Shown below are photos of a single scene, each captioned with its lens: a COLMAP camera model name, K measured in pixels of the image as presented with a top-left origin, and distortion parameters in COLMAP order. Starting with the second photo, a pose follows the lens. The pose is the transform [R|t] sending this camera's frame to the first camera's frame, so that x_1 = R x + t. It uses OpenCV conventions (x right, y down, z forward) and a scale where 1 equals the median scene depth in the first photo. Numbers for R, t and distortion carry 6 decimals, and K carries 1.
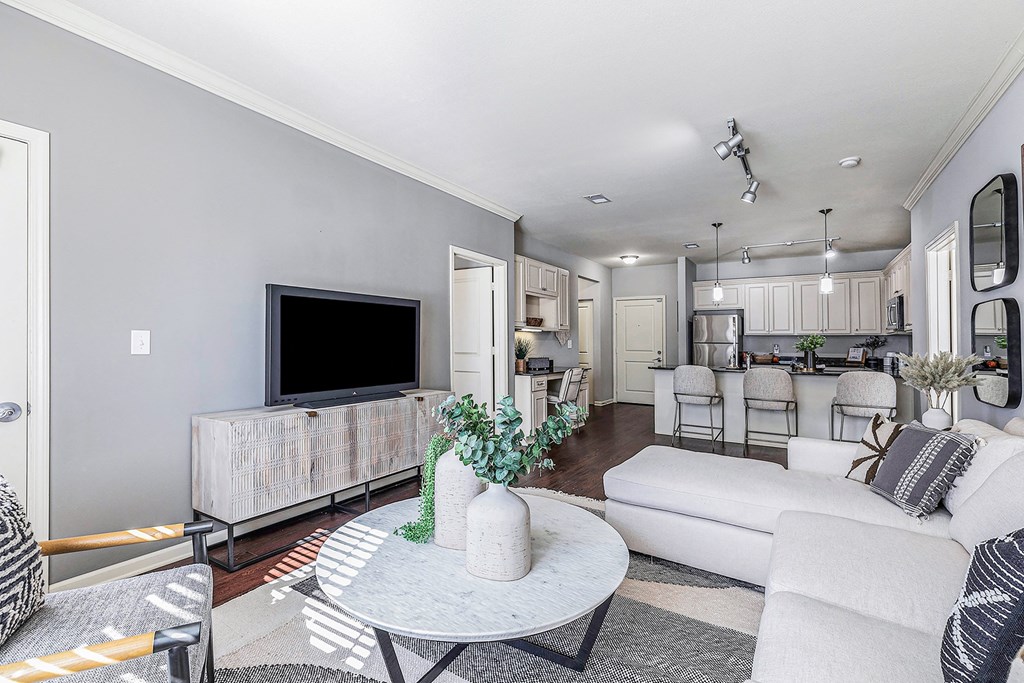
lens RADIAL K [[454.7, 0, 515.5], [0, 454.7, 331.4], [0, 0, 1]] dist [0.001608, 0.000093]
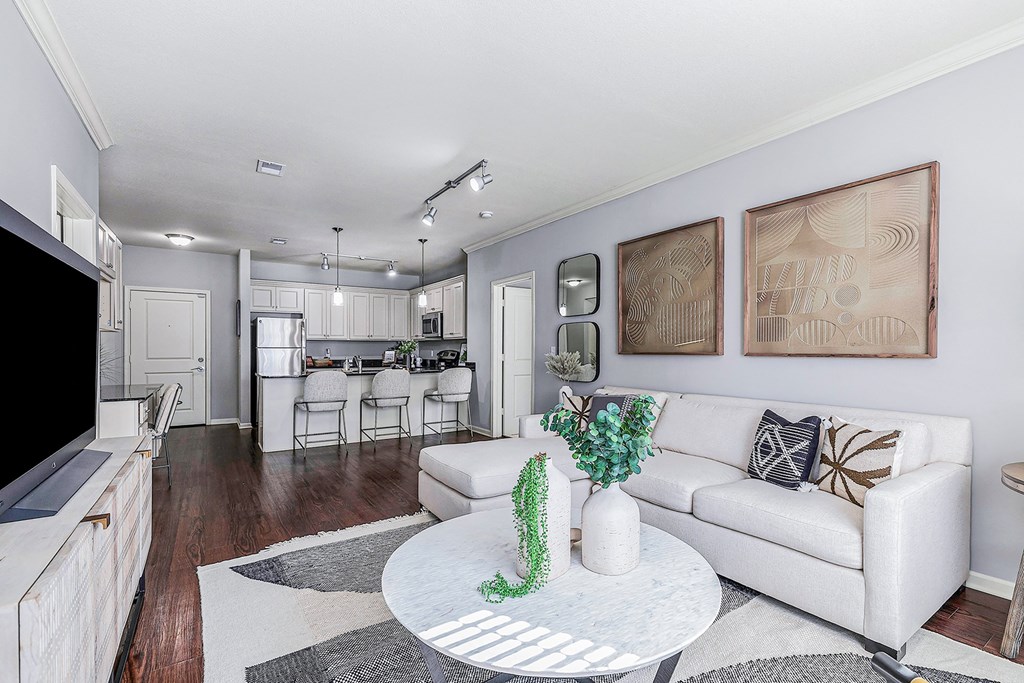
lens RADIAL K [[463.9, 0, 509.5], [0, 463.9, 347.9], [0, 0, 1]] dist [0.002768, 0.000096]
pose [[0.416732, -0.006518, 0.909006, -0.261614], [-0.018260, 0.999713, 0.015540, 0.002421], [-0.908846, -0.023074, 0.416493, 0.183054]]
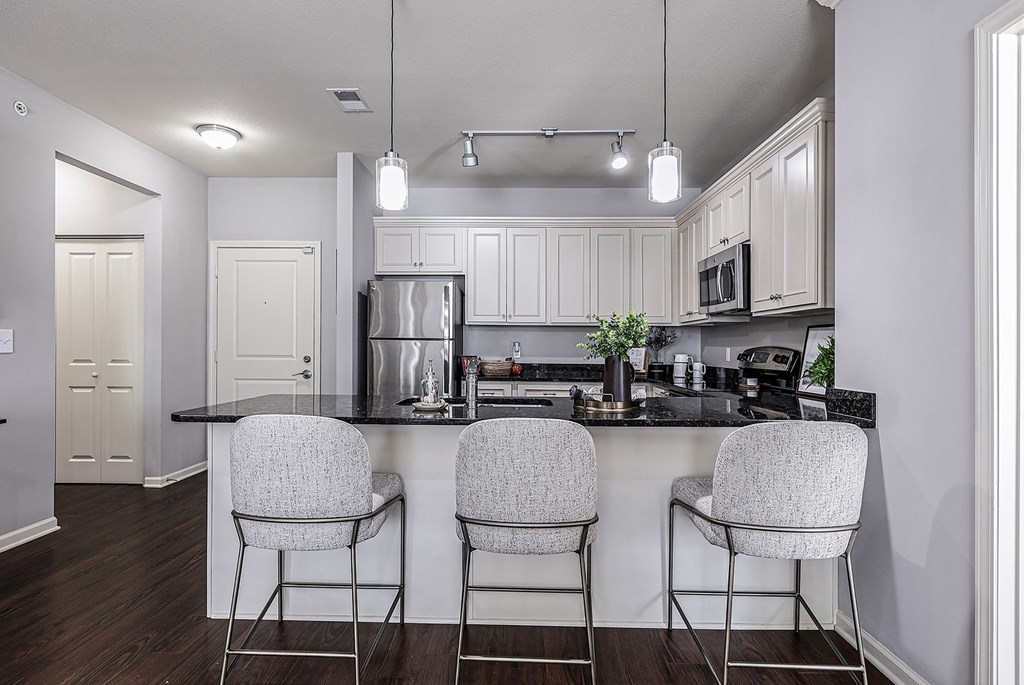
lens RADIAL K [[538.9, 0, 511.8], [0, 538.9, 334.2], [0, 0, 1]] dist [0.000797, 0.000239]
pose [[0.853197, 0.008233, 0.521524, 0.251116], [-0.012471, 0.999912, 0.004616, 0.017886], [-0.521440, -0.010442, 0.853224, 0.493018]]
